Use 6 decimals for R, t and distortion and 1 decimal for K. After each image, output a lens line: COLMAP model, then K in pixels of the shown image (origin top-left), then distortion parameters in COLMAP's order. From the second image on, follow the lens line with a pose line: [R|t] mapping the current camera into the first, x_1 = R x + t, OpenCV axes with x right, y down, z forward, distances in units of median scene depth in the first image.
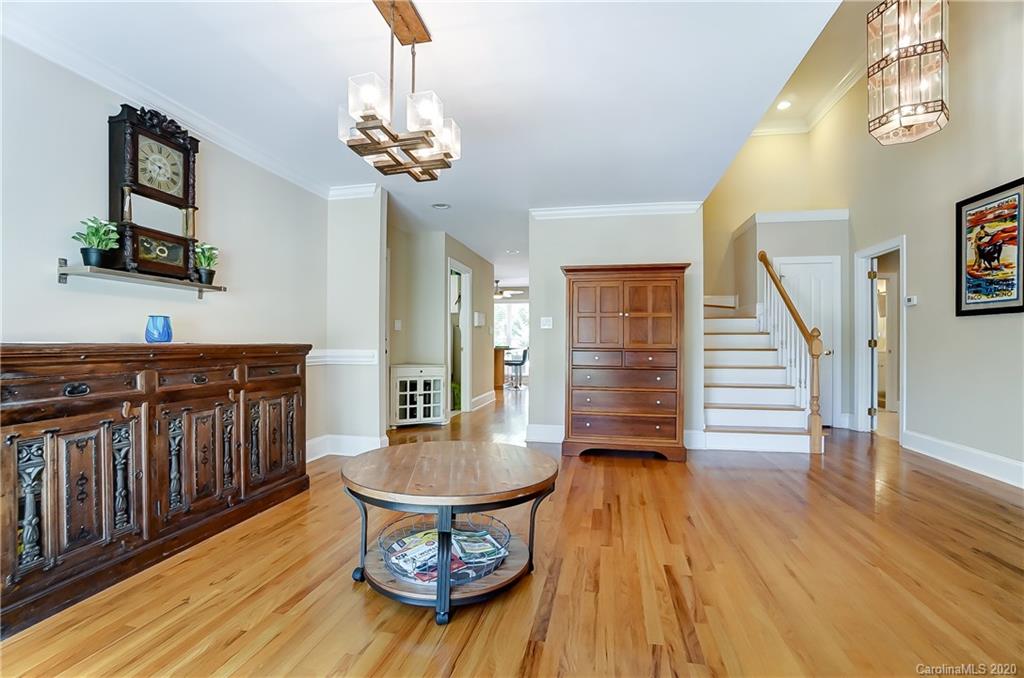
lens RADIAL K [[463.4, 0, 502.8], [0, 463.4, 338.4], [0, 0, 1]] dist [-0.057827, 0.025444]
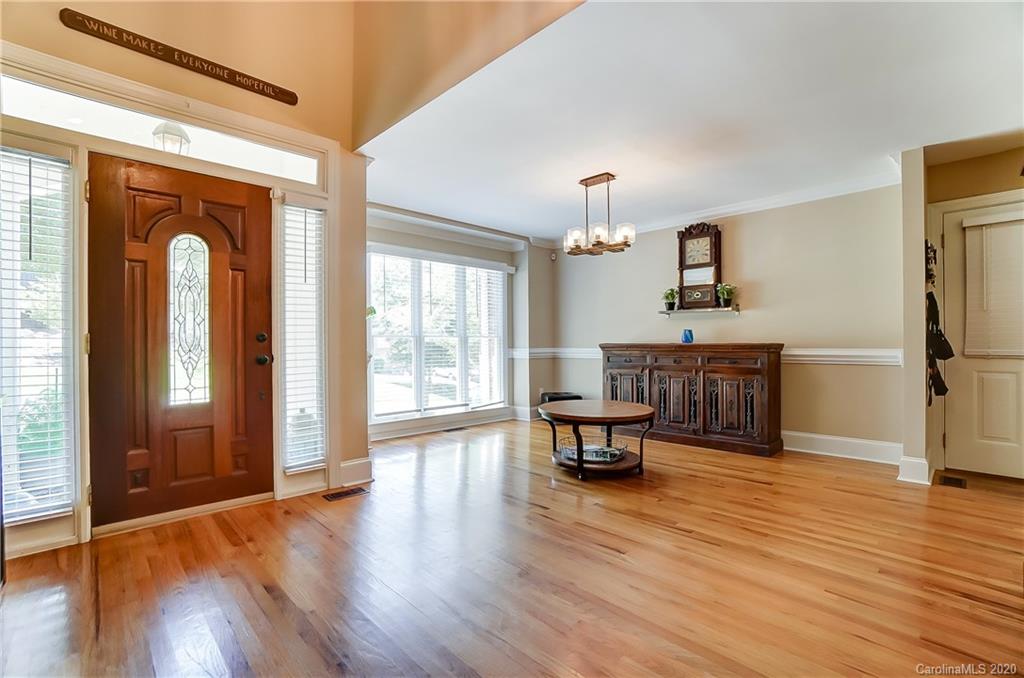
lens RADIAL K [[463.4, 0, 502.8], [0, 463.4, 338.4], [0, 0, 1]] dist [-0.057827, 0.025444]
pose [[-0.558086, -0.008486, -0.829740, 1.265381], [0.009646, 0.999814, -0.016713, 0.014588], [0.829727, -0.017331, -0.557900, 1.338128]]
